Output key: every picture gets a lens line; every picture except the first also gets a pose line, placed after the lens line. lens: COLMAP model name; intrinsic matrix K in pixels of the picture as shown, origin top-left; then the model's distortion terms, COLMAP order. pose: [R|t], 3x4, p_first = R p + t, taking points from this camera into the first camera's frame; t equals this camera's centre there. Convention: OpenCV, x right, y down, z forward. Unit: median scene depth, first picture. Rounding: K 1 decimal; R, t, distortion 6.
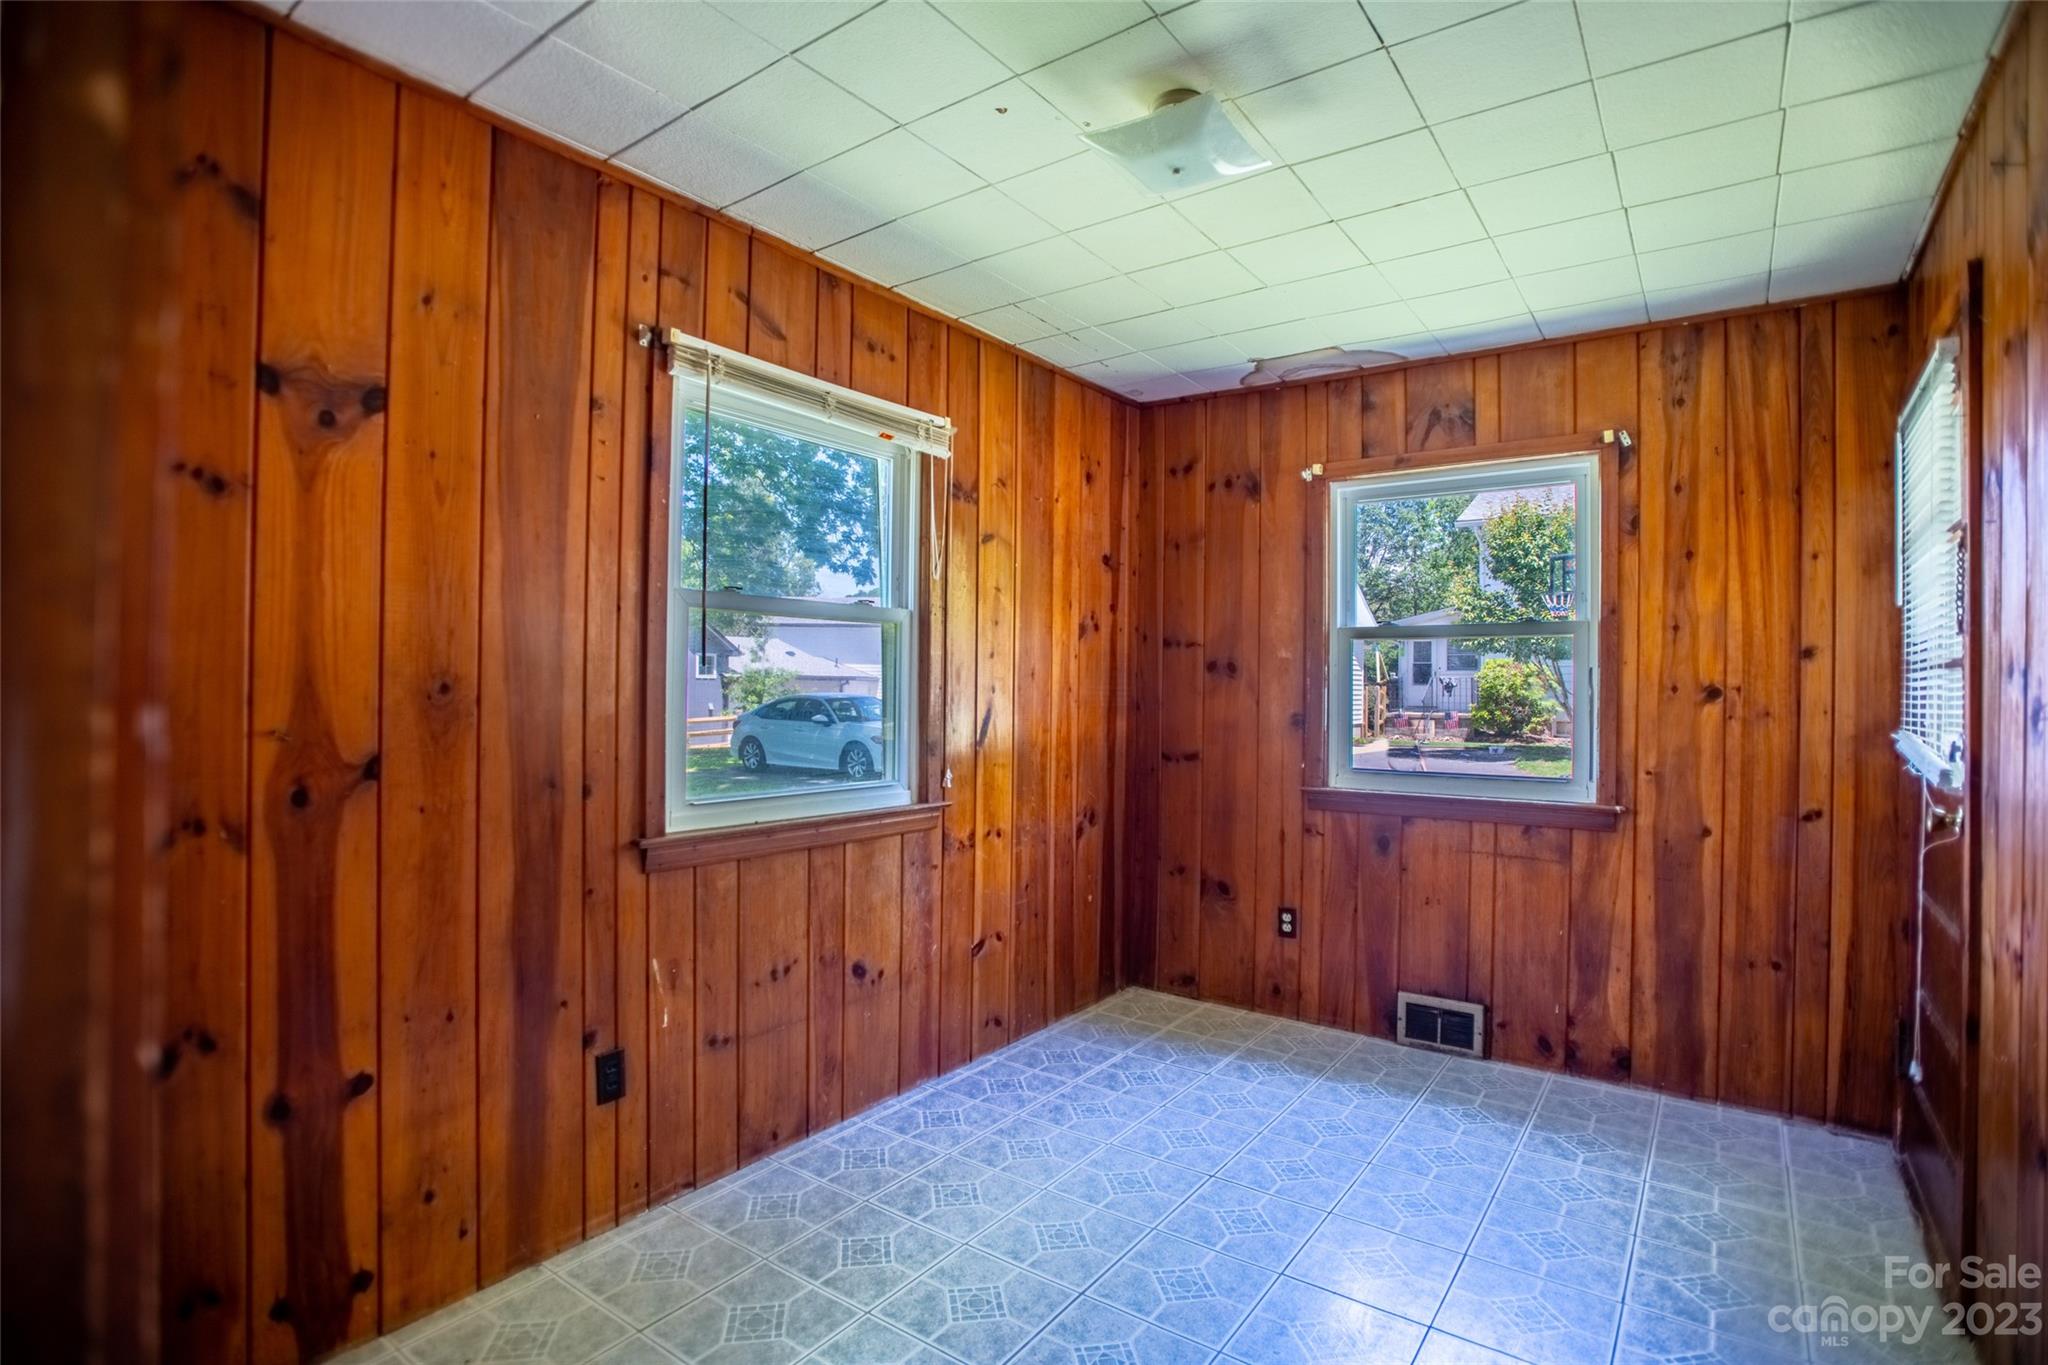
lens RADIAL K [[989.7, 0, 1024.0], [0, 989.7, 682.5], [0, 0, 1]] dist [-0.061850, 0.021458]
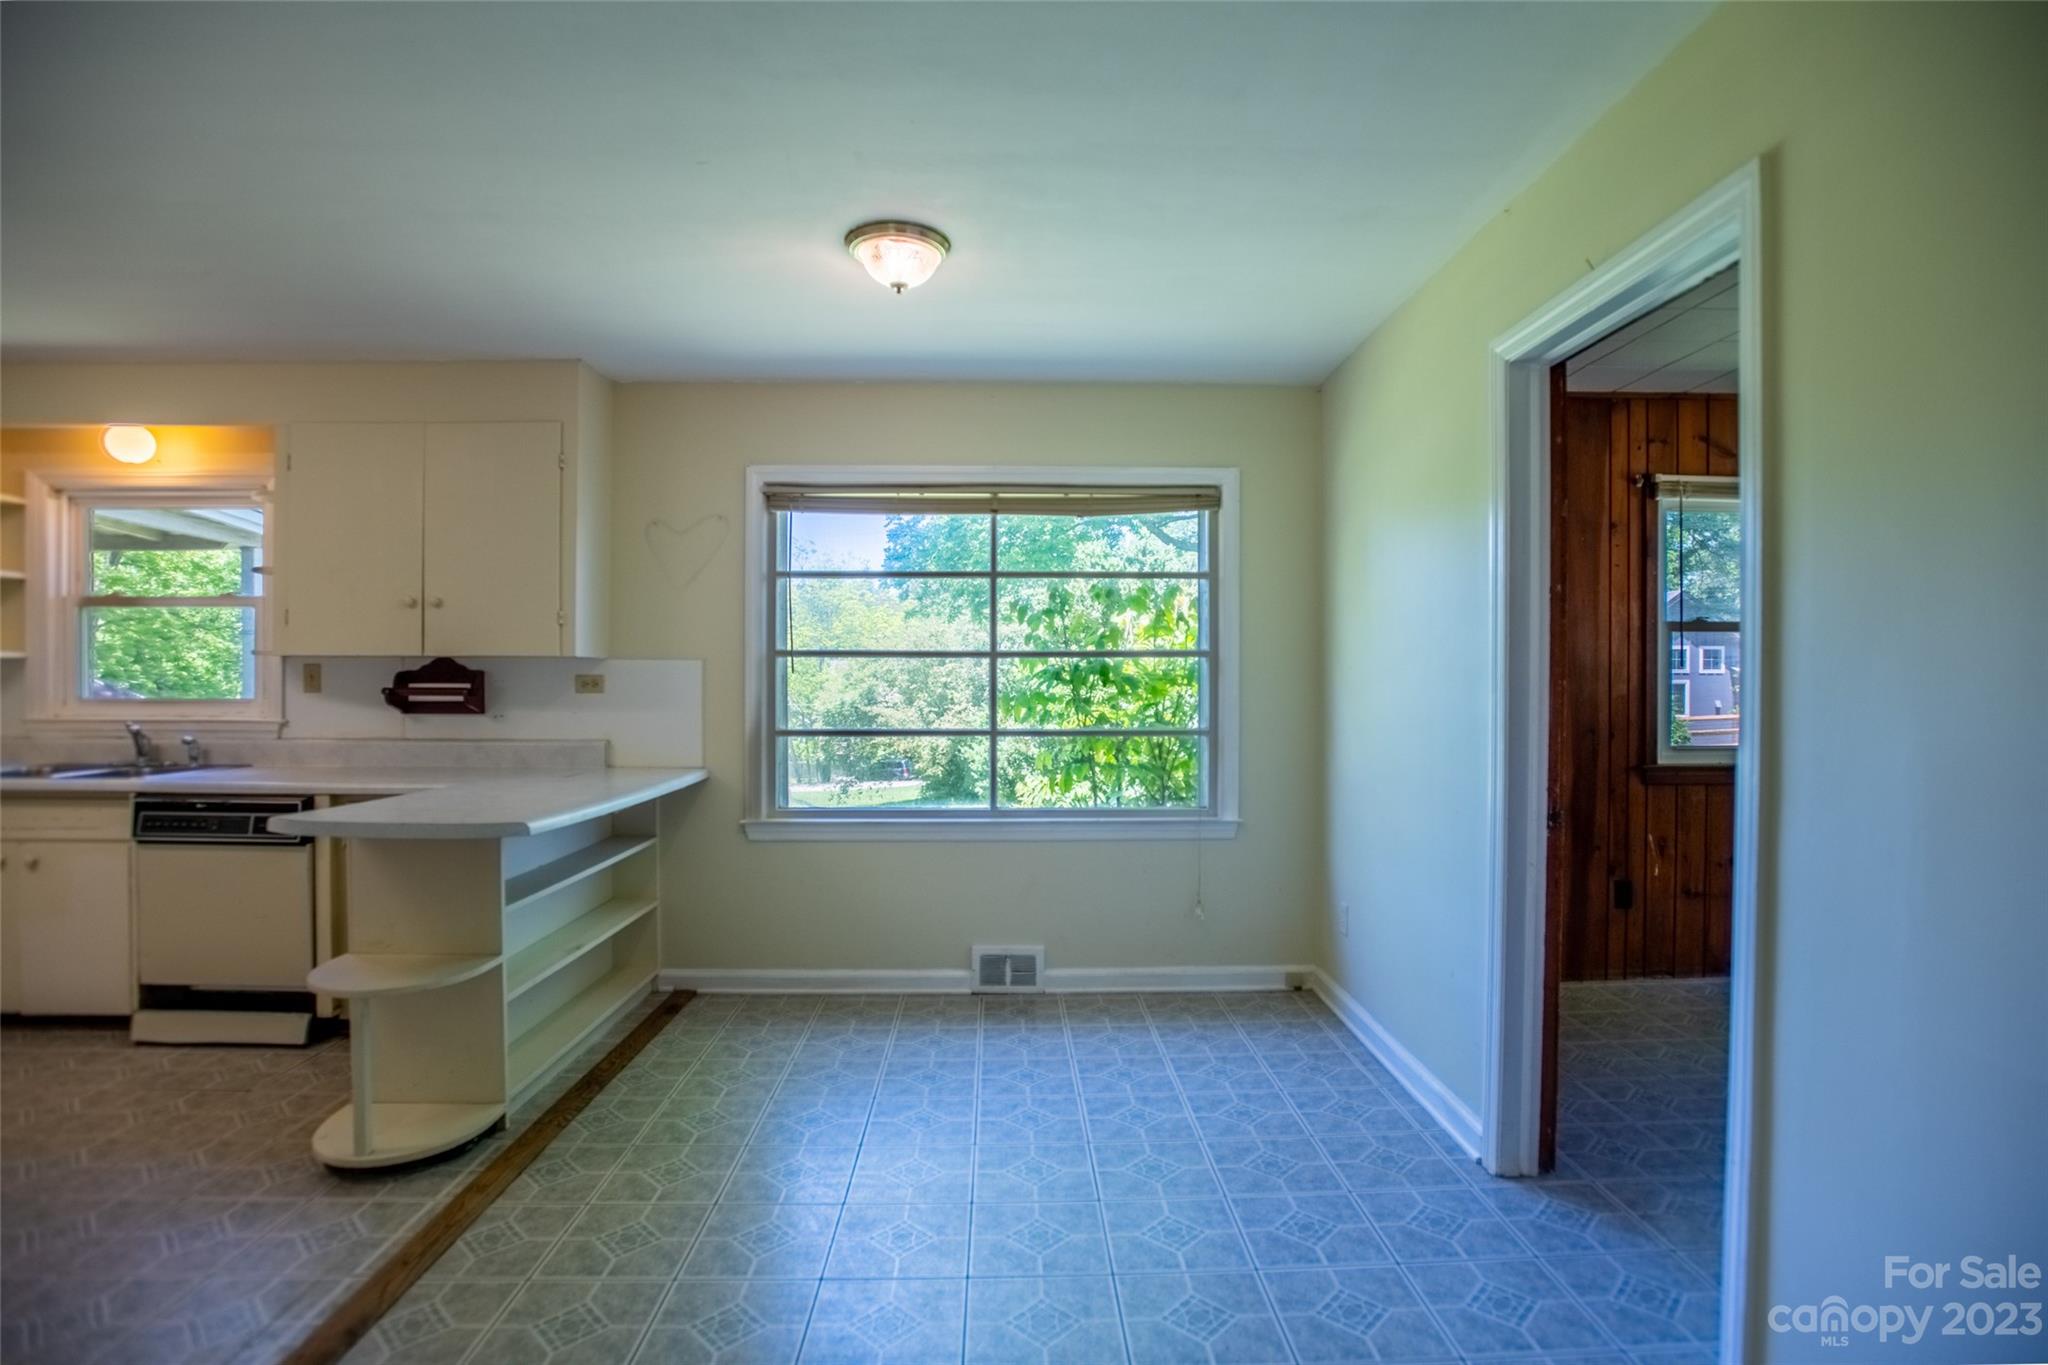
lens RADIAL K [[1009.5, 0, 1030.6], [0, 1009.5, 683.6], [0, 0, 1]] dist [-0.065428, 0.024707]
pose [[0.604480, -0.005812, -0.796599, 0.343719], [0.009325, 0.999956, -0.000220, 0.002607], [0.796566, -0.007295, 0.604508, -0.908251]]
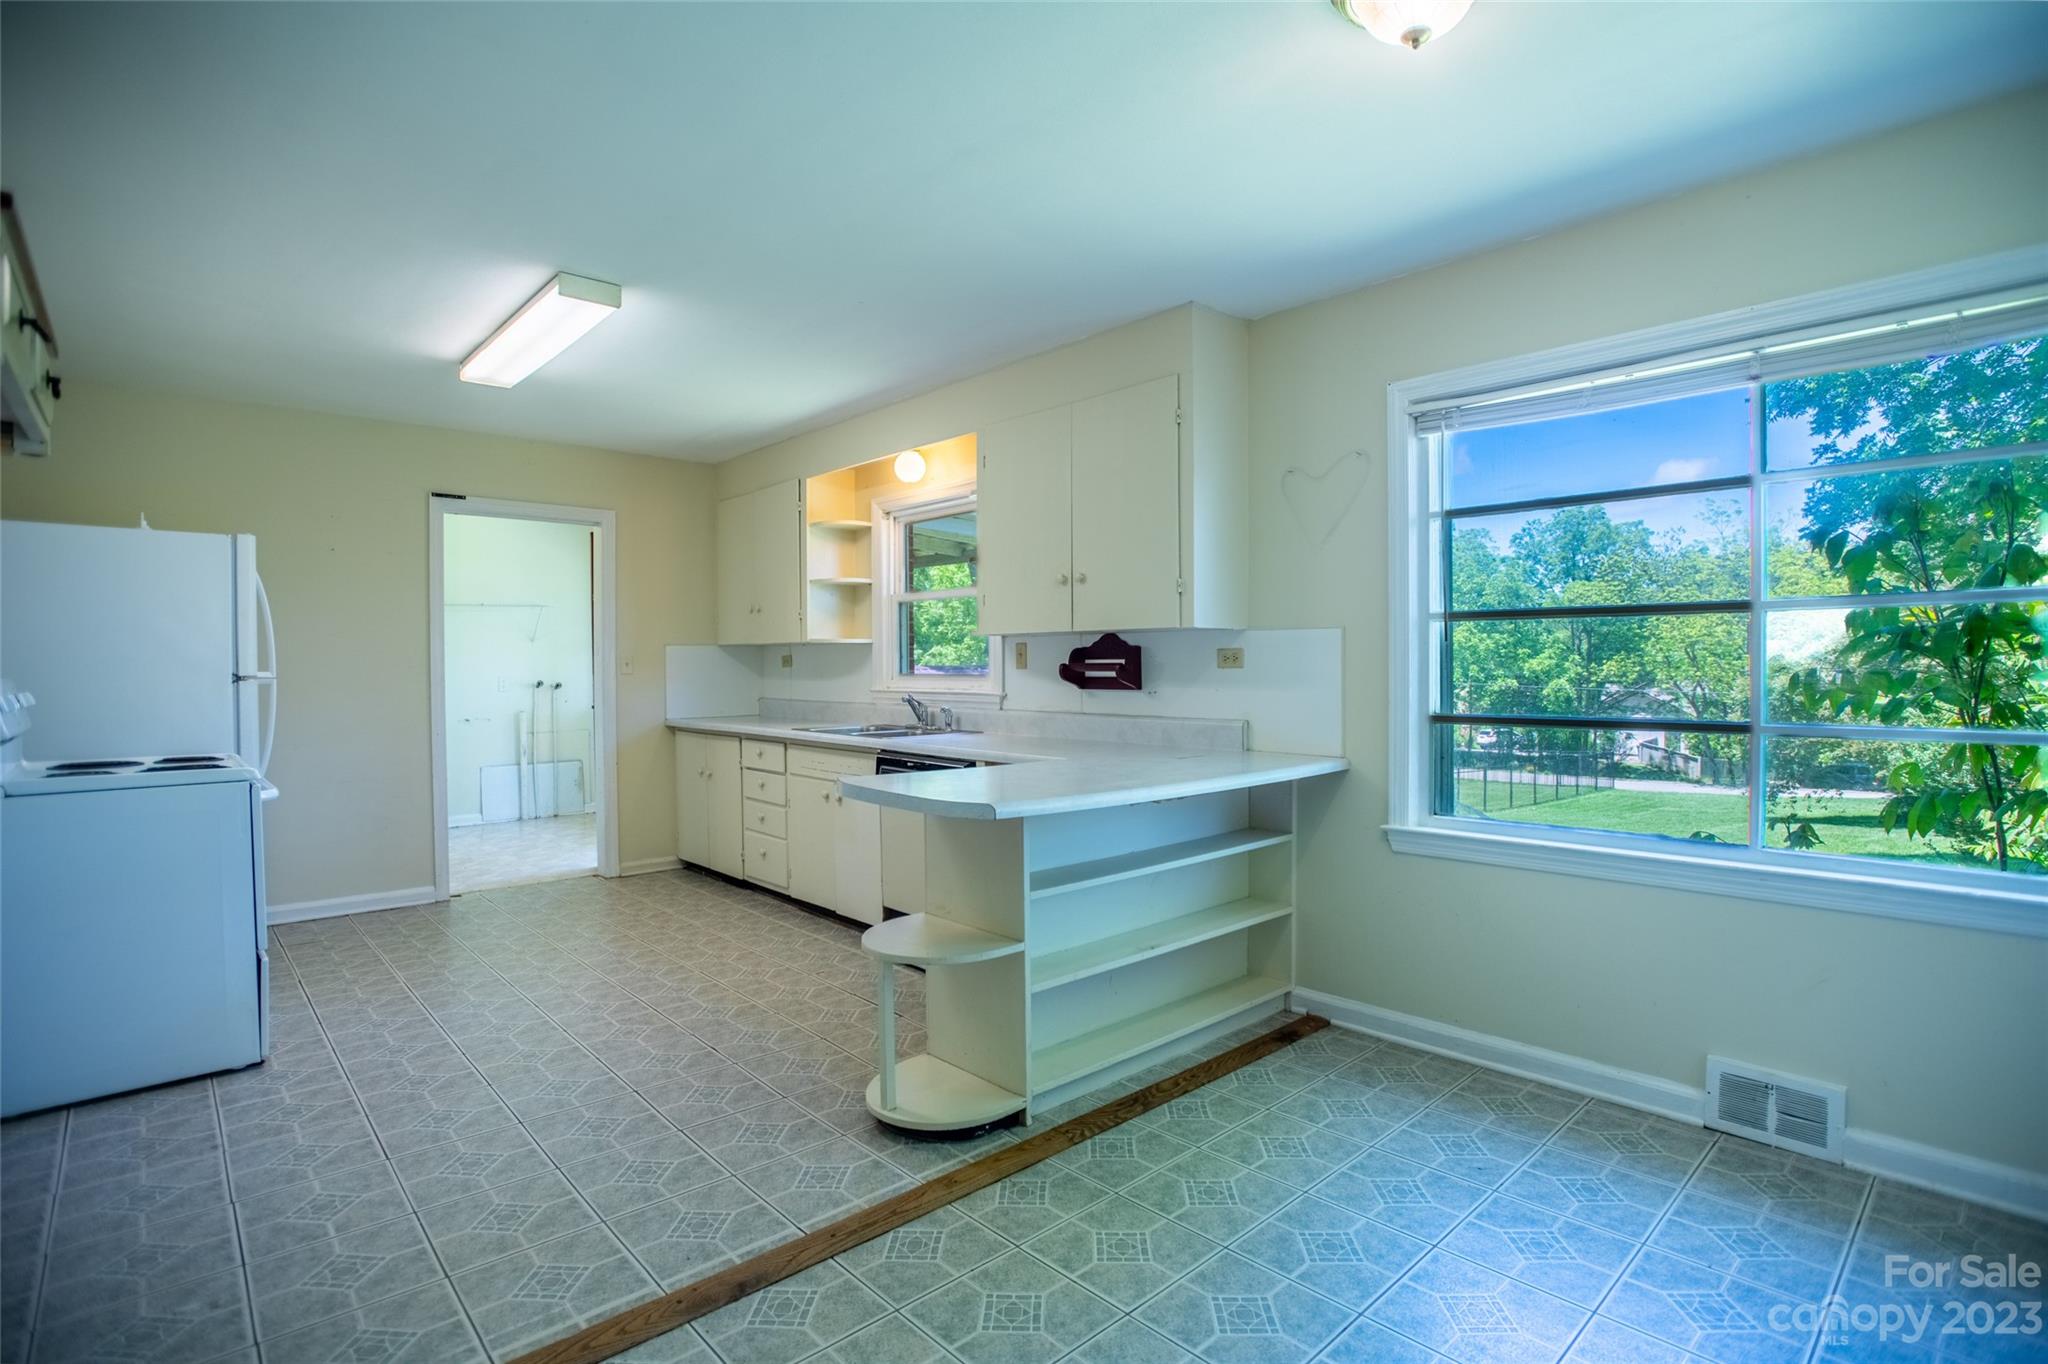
lens RADIAL K [[996.7, 0, 1029.3], [0, 996.7, 686.2], [0, 0, 1]] dist [-0.066458, 0.022949]
pose [[-0.201684, 0.010865, -0.979390, 0.118976], [0.008986, 0.999917, 0.009242, 0.021303], [0.979409, -0.006936, -0.201765, -0.486920]]
